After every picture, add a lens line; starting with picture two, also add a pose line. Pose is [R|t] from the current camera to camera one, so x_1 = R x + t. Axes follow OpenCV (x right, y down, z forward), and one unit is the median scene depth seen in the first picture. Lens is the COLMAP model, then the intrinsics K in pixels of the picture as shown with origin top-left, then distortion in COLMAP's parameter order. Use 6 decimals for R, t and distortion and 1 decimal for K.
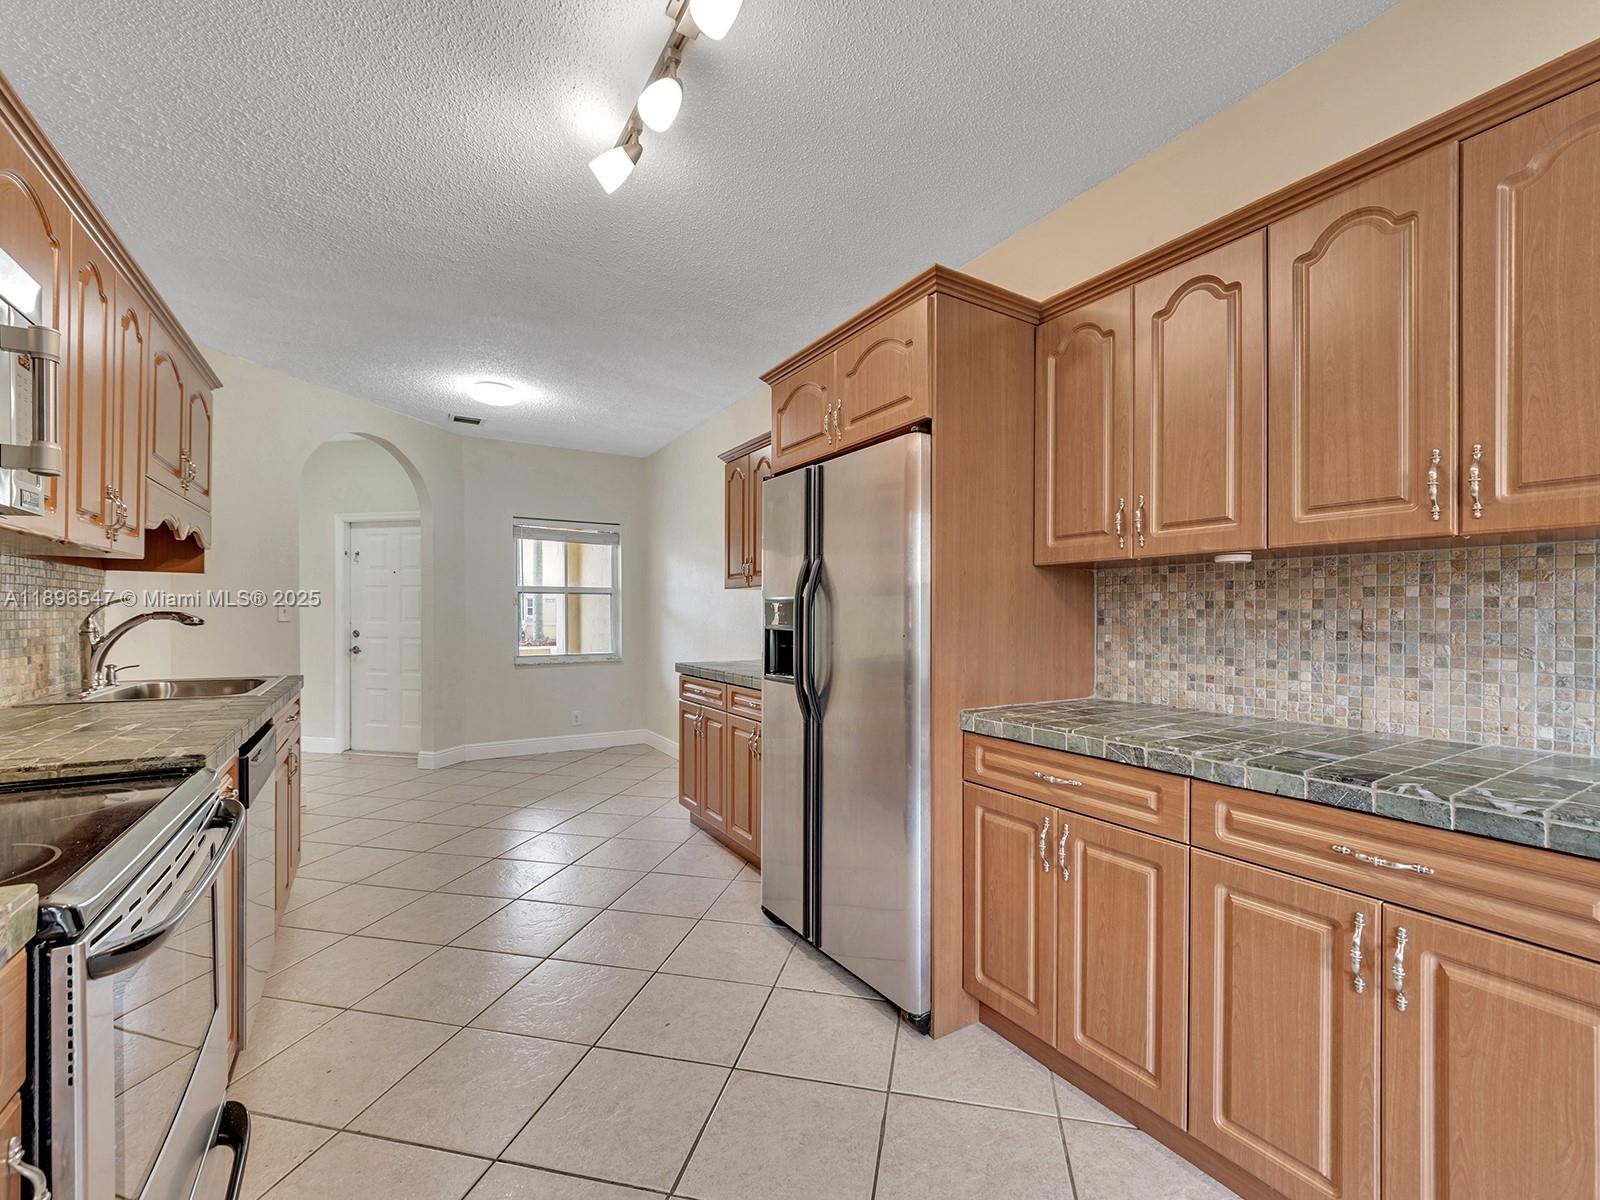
lens RADIAL K [[684.4, 0, 812.3], [0, 684.4, 613.1], [0, 0, 1]] dist [-0.001327, -0.000458]
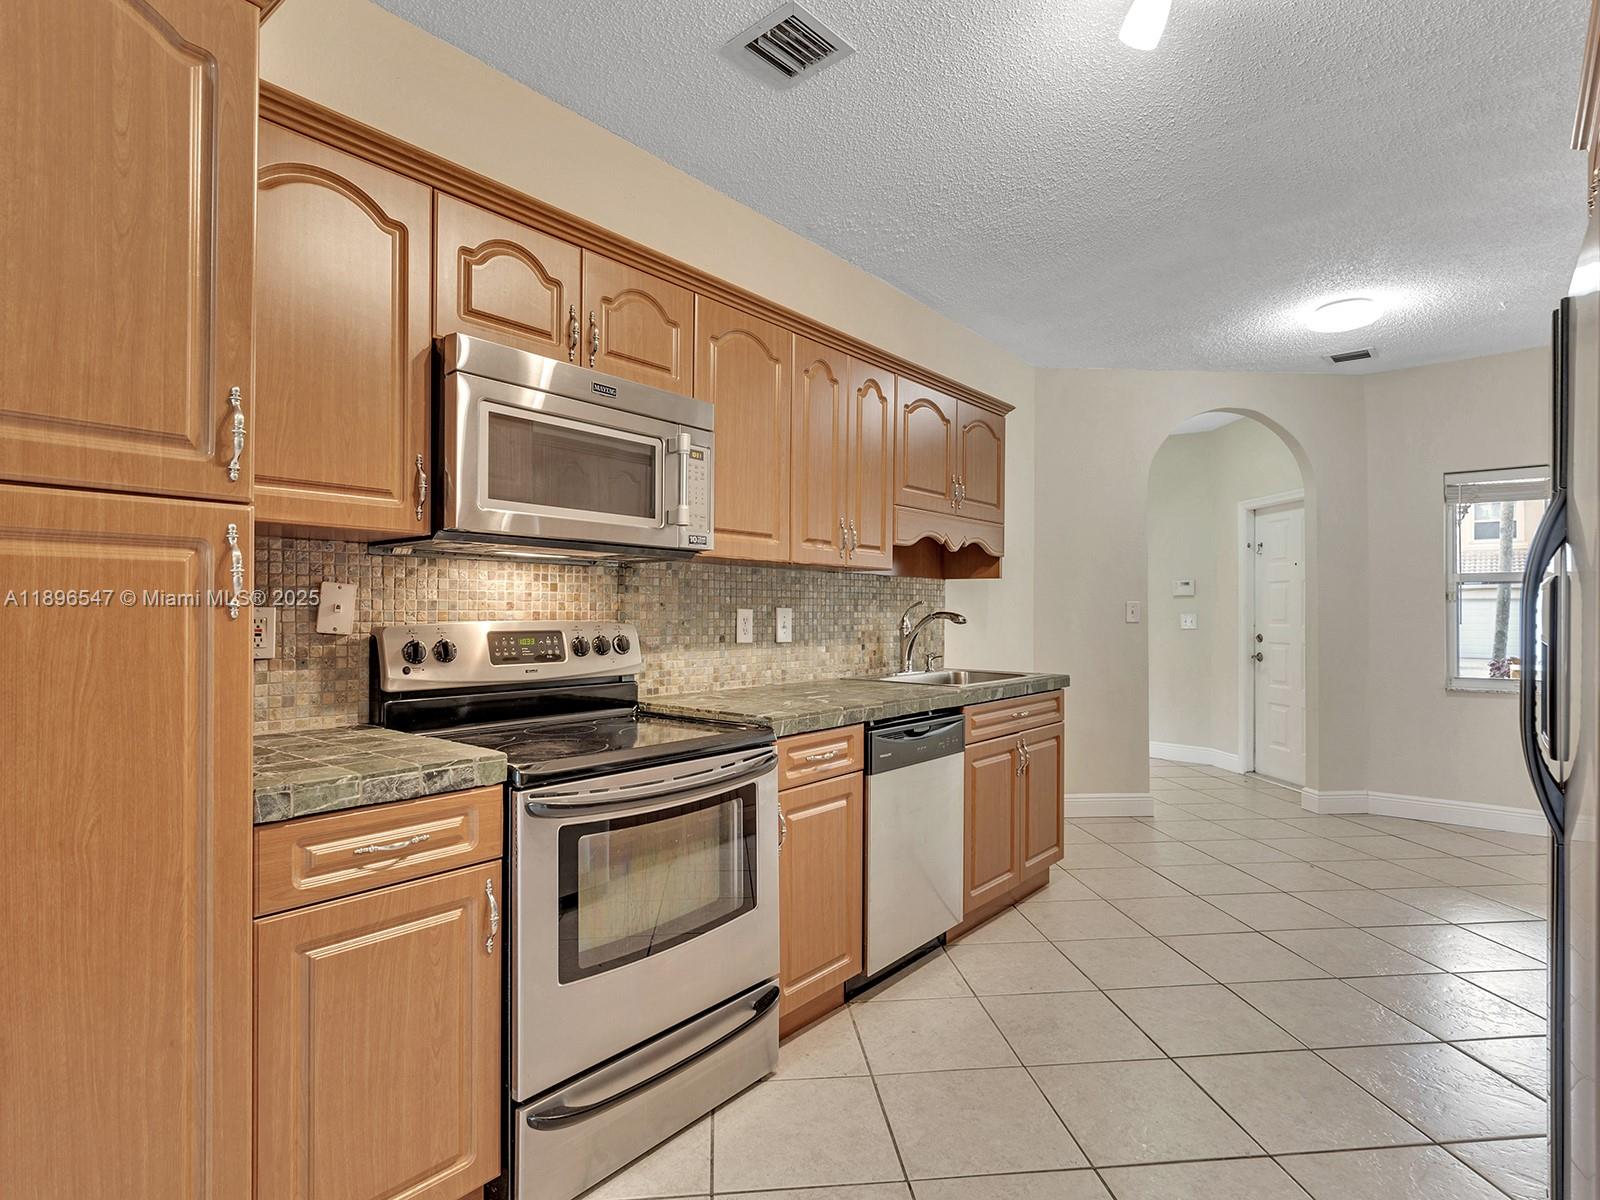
lens RADIAL K [[839.5, 0, 806.0], [0, 839.5, 608.9], [0, 0, 1]] dist [0.002215, 0.000176]
pose [[0.315381, -0.007196, -0.948938, 0.432455], [0.000020, 0.999971, -0.007576, 0.004090], [0.948965, 0.002370, 0.315372, 0.341887]]
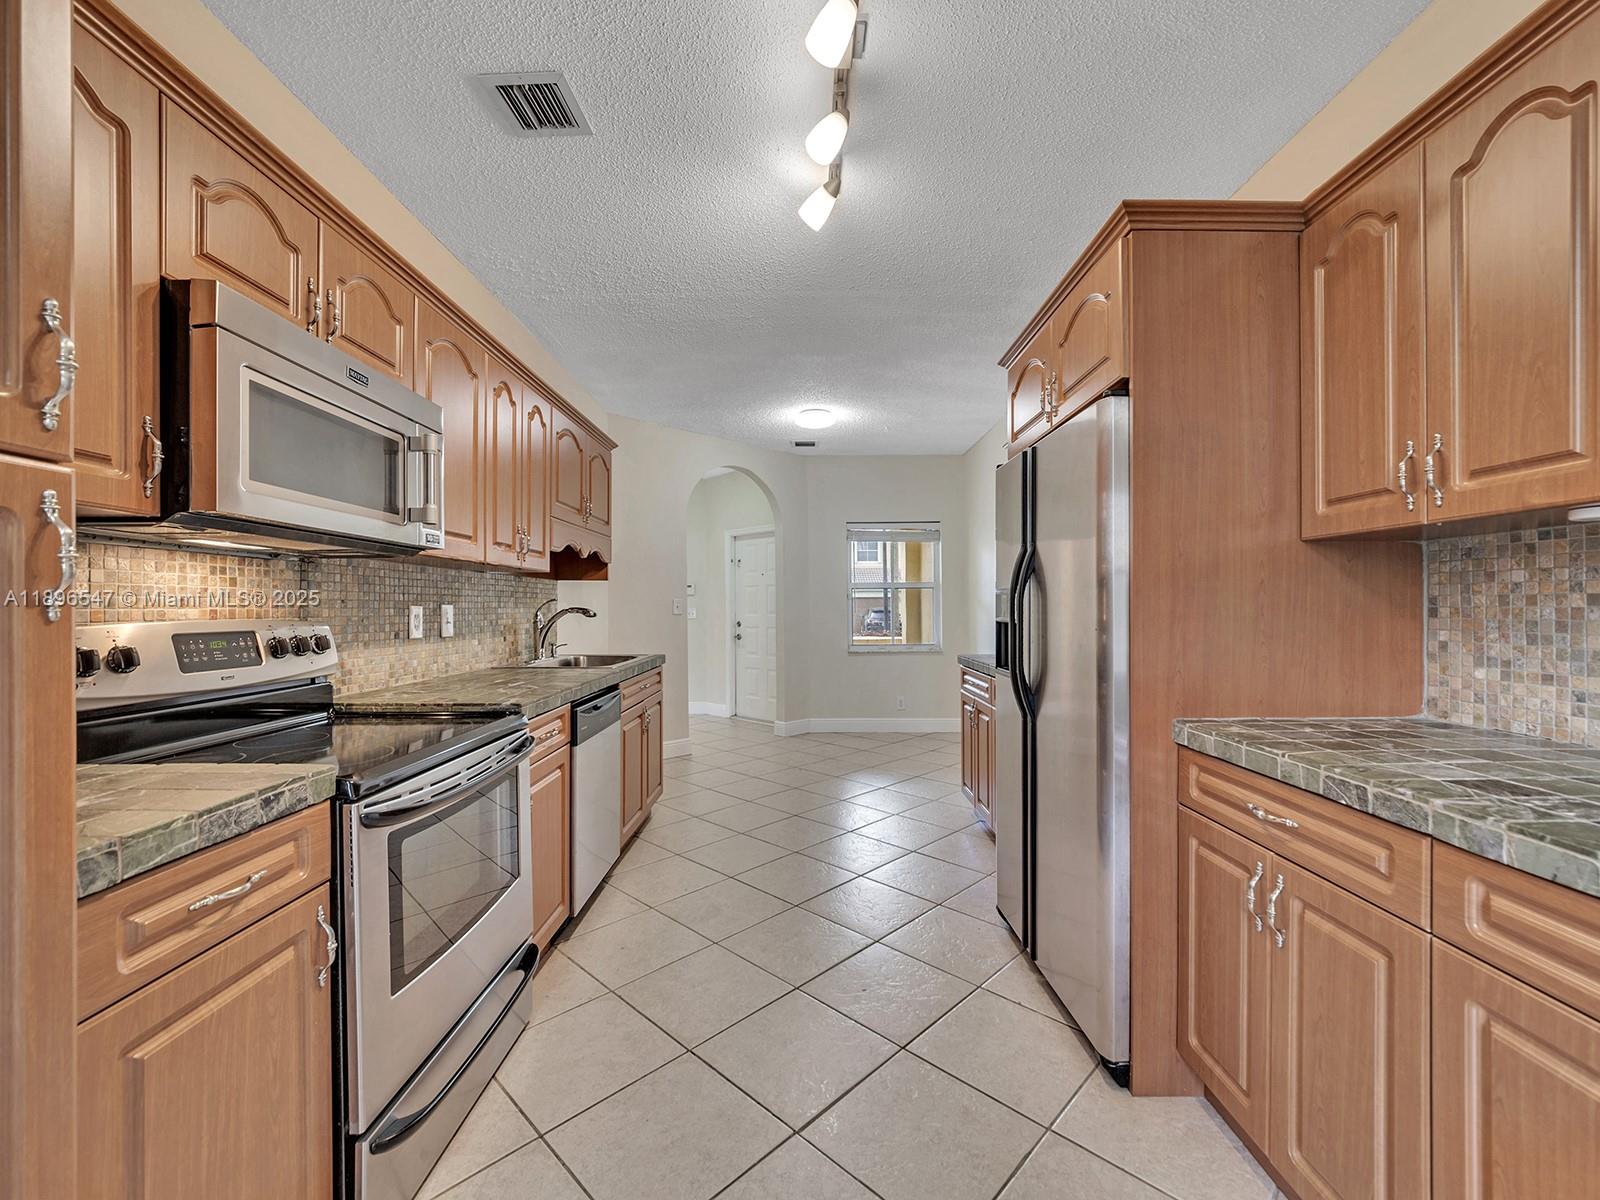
lens RADIAL K [[664.6, 0, 810.2], [0, 664.6, 607.6], [0, 0, 1]] dist [-0.003373, 0.000077]
pose [[0.850586, -0.006797, -0.525793, 0.250686], [0.007813, 0.999969, -0.000287, 0.002366], [0.525779, -0.003864, 0.850613, 0.067452]]
